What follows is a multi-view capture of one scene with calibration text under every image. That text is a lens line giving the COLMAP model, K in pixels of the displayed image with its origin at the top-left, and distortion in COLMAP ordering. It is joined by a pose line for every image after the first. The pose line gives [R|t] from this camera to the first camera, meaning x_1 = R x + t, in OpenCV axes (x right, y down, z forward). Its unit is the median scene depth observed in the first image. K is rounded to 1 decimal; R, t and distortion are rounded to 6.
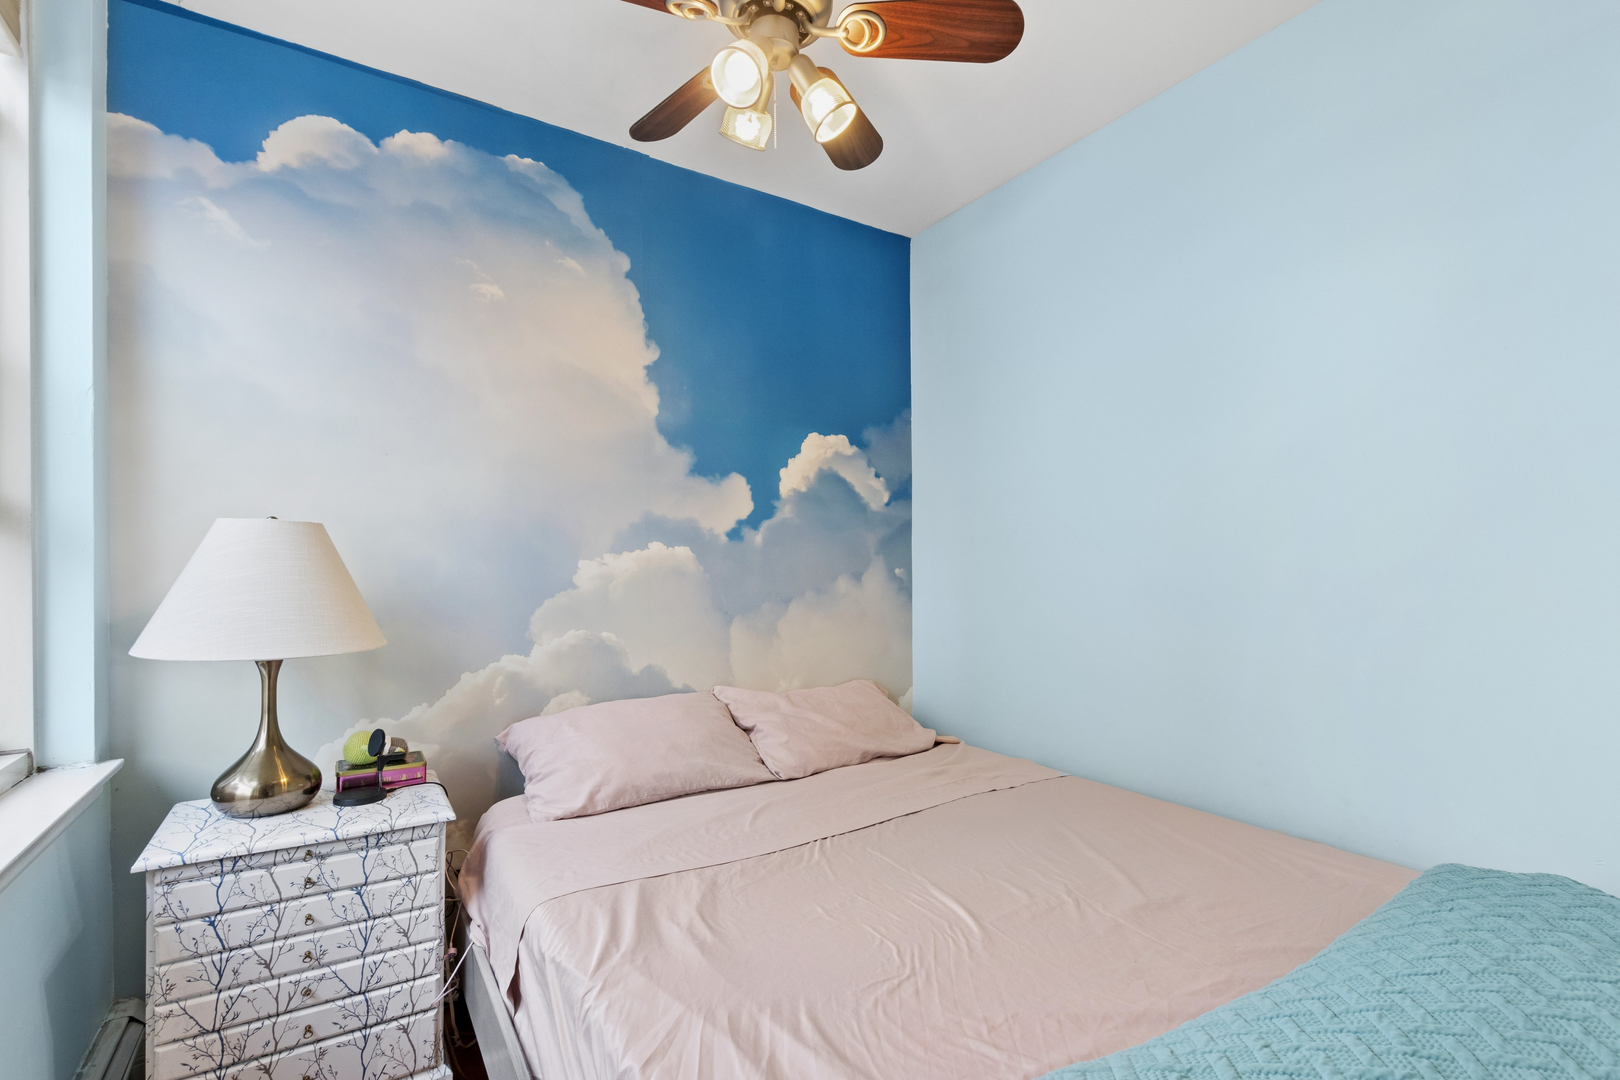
lens RADIAL K [[739.8, 0, 812.7], [0, 739.8, 556.7], [0, 0, 1]] dist [-0.001091, -0.000746]
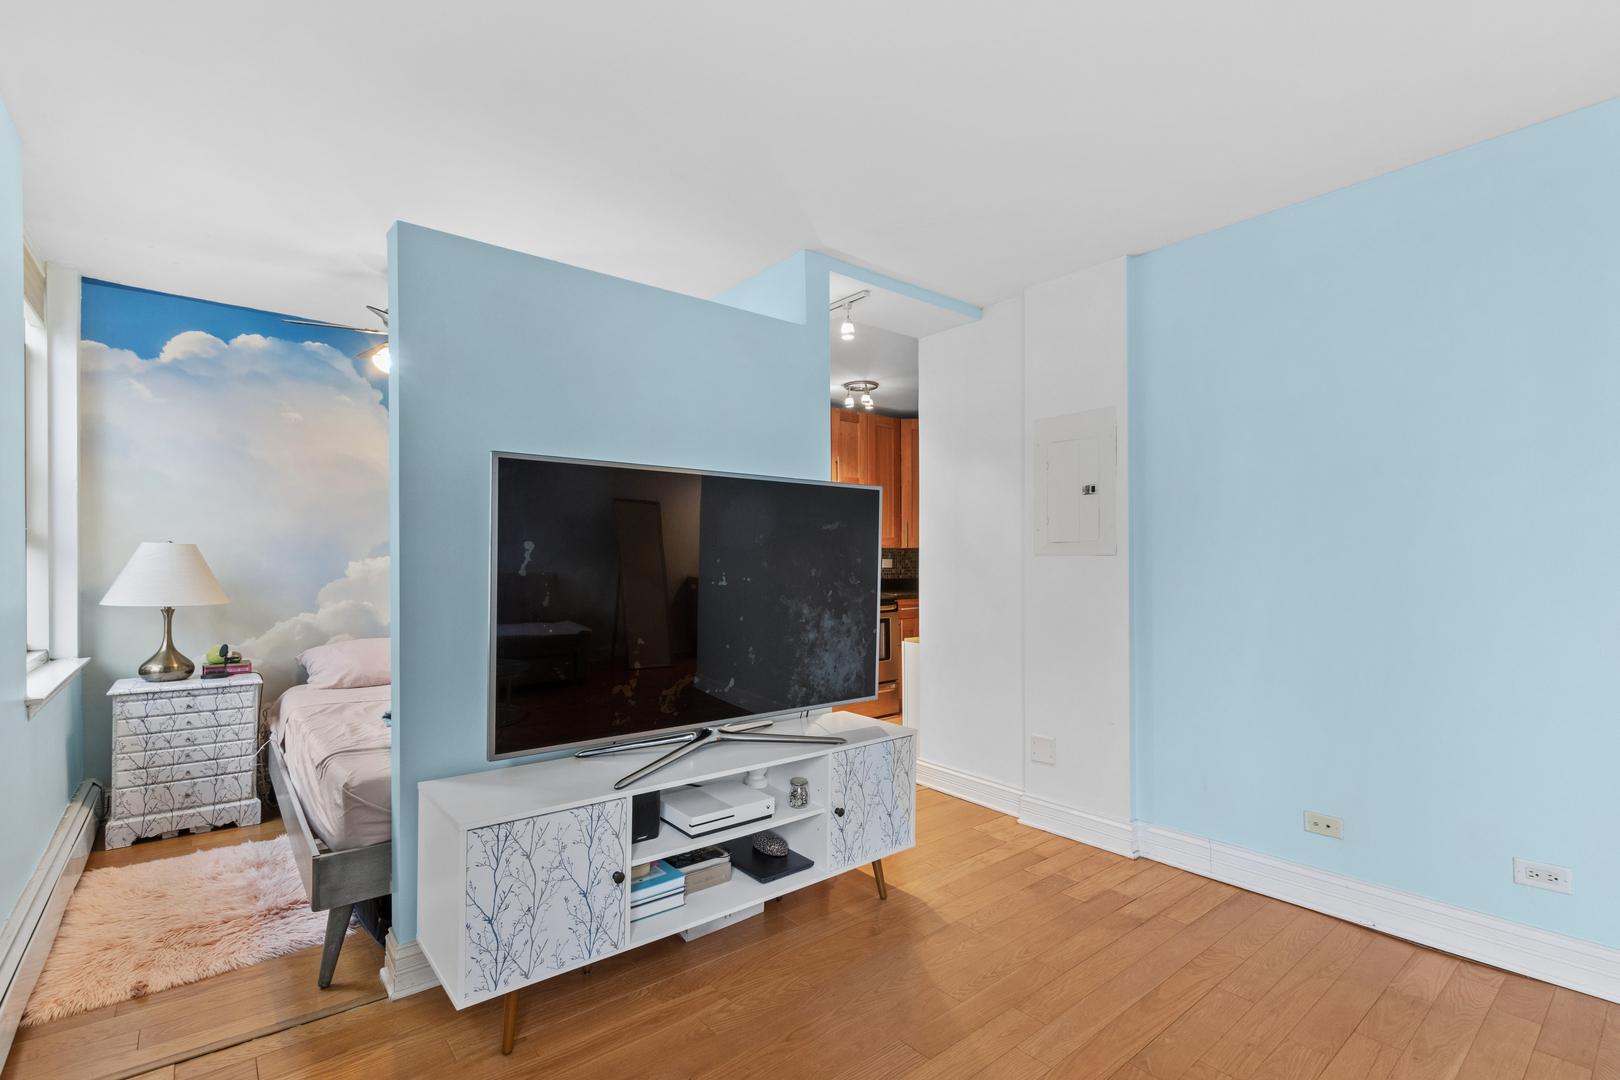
lens RADIAL K [[739.8, 0, 812.7], [0, 739.8, 556.7], [0, 0, 1]] dist [-0.001091, -0.000746]
pose [[0.993184, 0.004923, 0.116450, 0.849050], [-0.004993, 0.999987, 0.000303, -0.019587], [-0.116447, -0.000883, 0.993197, -1.313495]]
